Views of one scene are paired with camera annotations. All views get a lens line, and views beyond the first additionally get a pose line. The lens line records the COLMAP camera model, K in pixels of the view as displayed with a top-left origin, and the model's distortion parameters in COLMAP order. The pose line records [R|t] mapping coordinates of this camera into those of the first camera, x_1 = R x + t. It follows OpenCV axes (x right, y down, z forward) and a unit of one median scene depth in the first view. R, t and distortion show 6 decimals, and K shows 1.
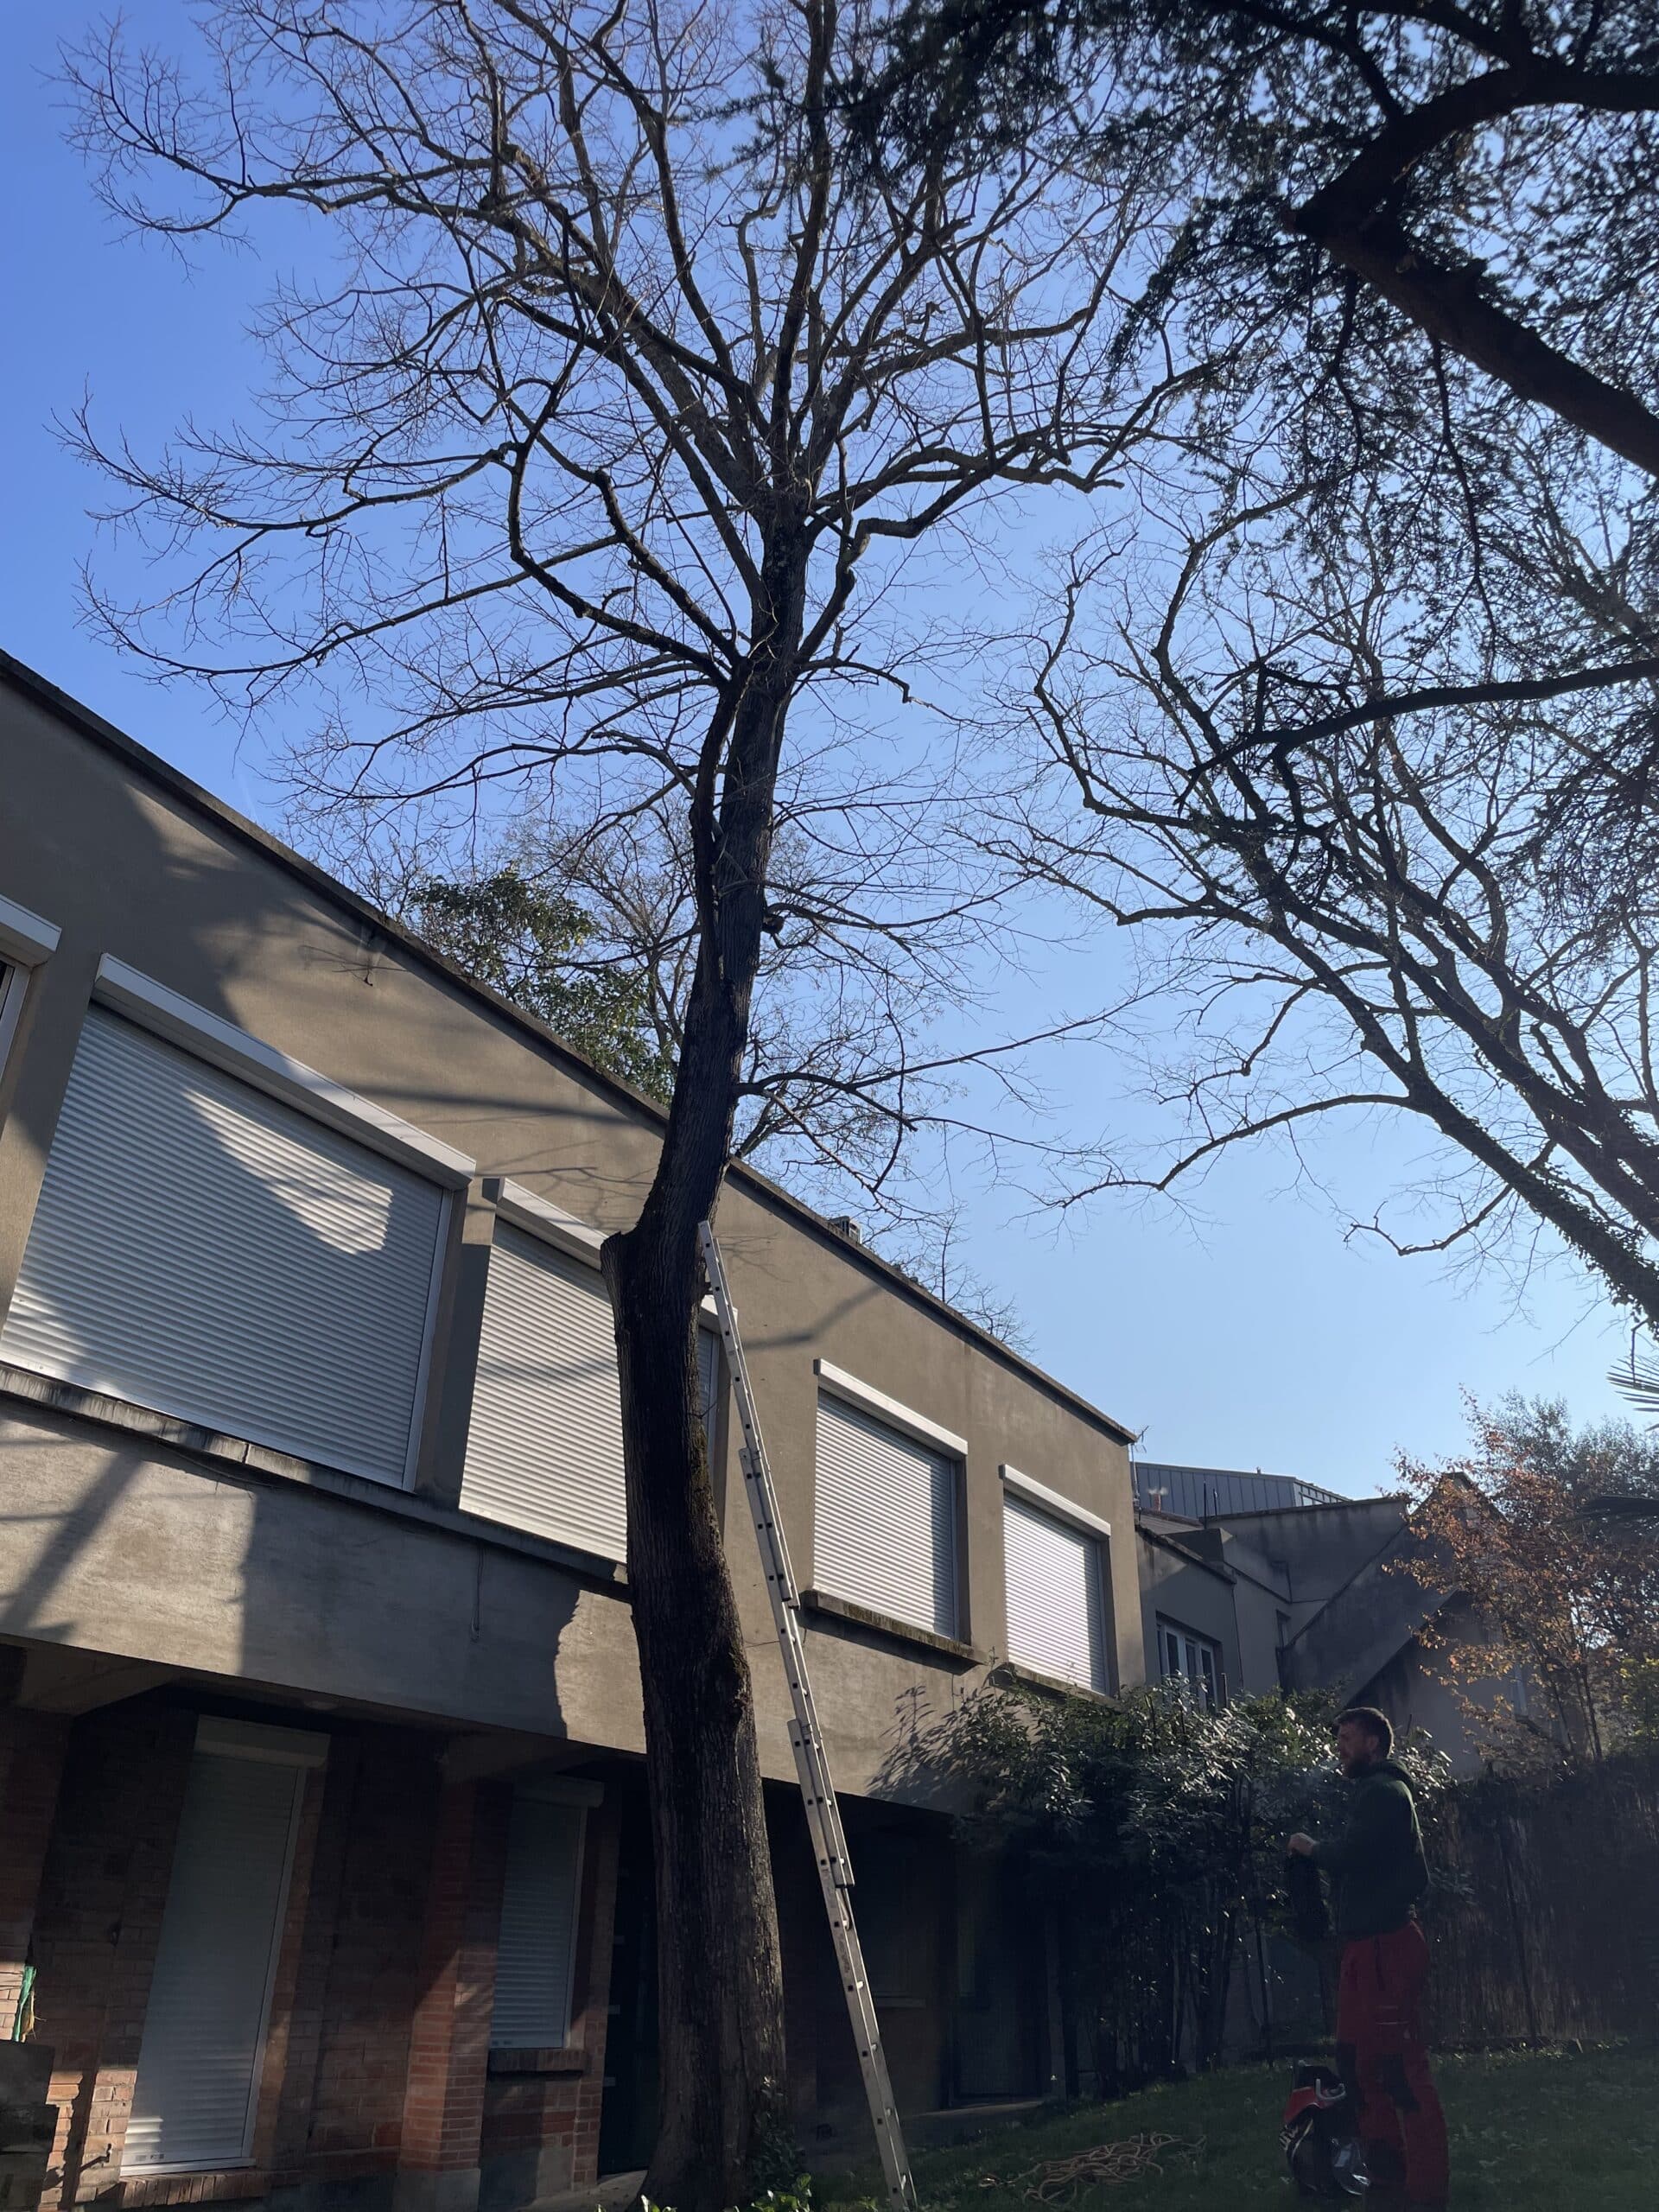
lens RADIAL K [[1672.0, 0, 829.5], [0, 1672.0, 1106.0], [0, 0, 1]] dist [0.098786, -0.130574]
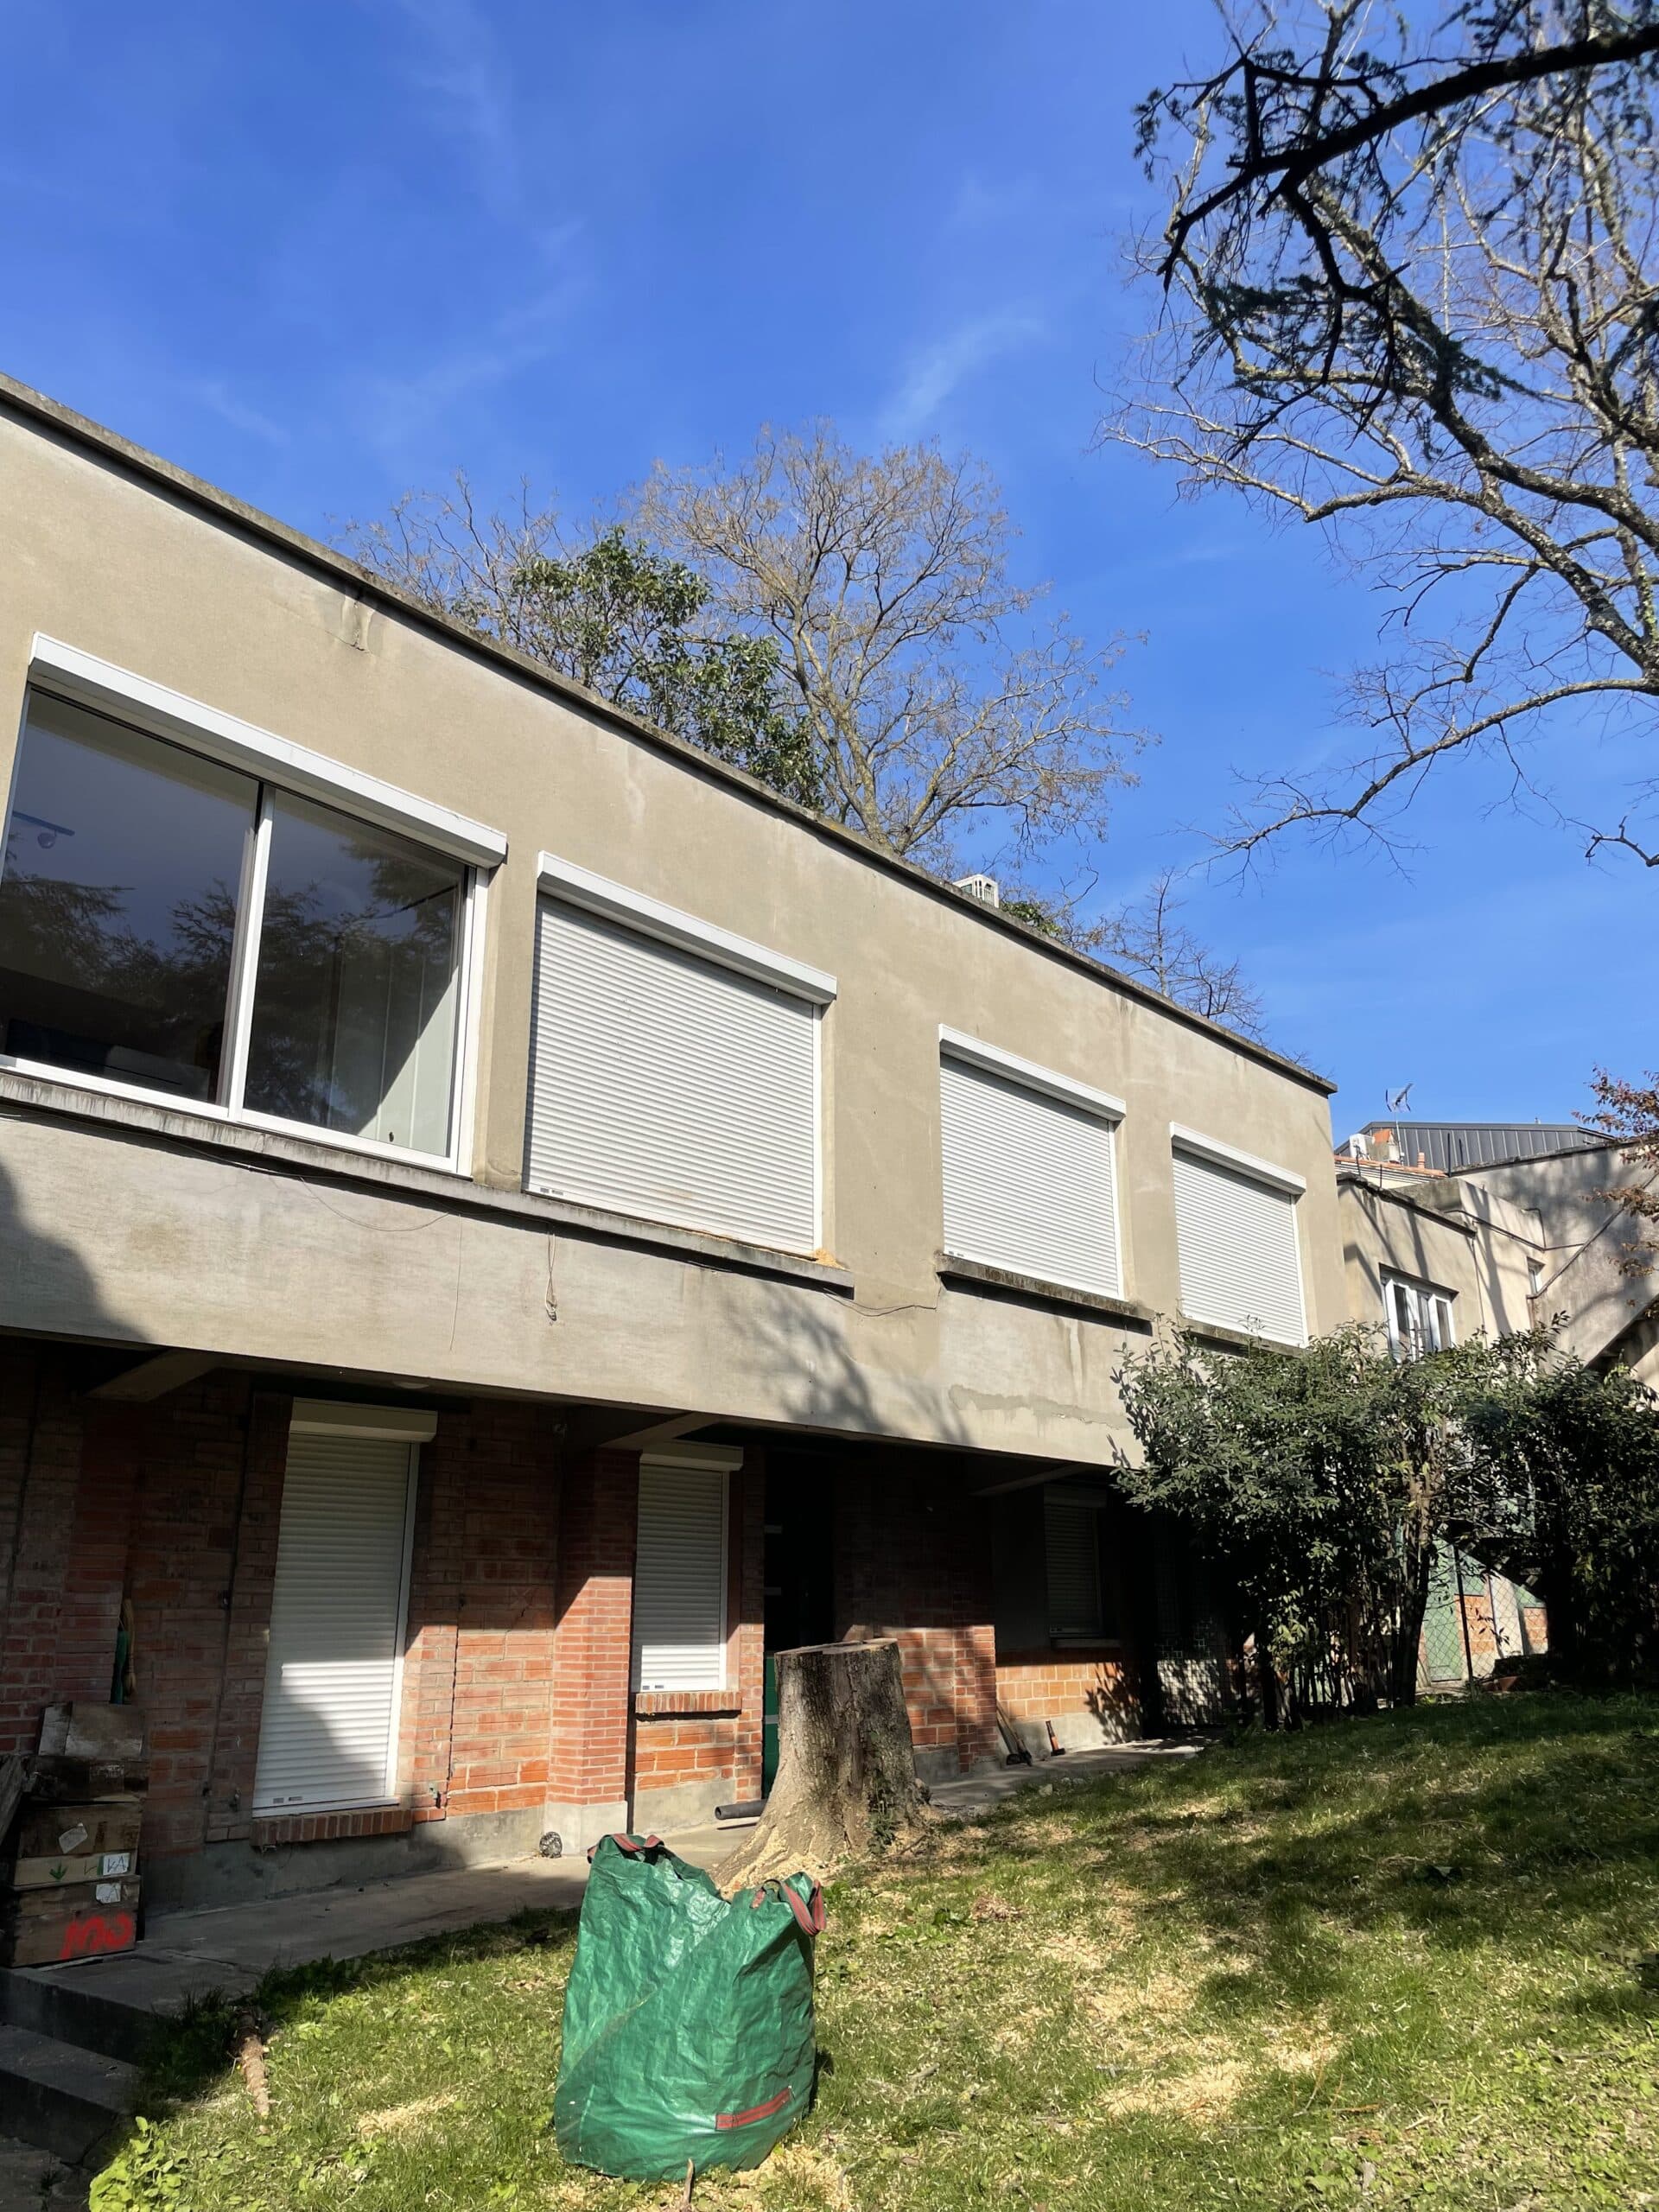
lens RADIAL K [[1672.0, 0, 829.5], [0, 1672.0, 1106.0], [0, 0, 1]] dist [0.098786, -0.130574]
pose [[0.984639, -0.069404, -0.160213, 0.113747], [0.096833, 0.980621, 0.170313, 0.042129], [0.145288, -0.183211, 0.972278, 0.087004]]
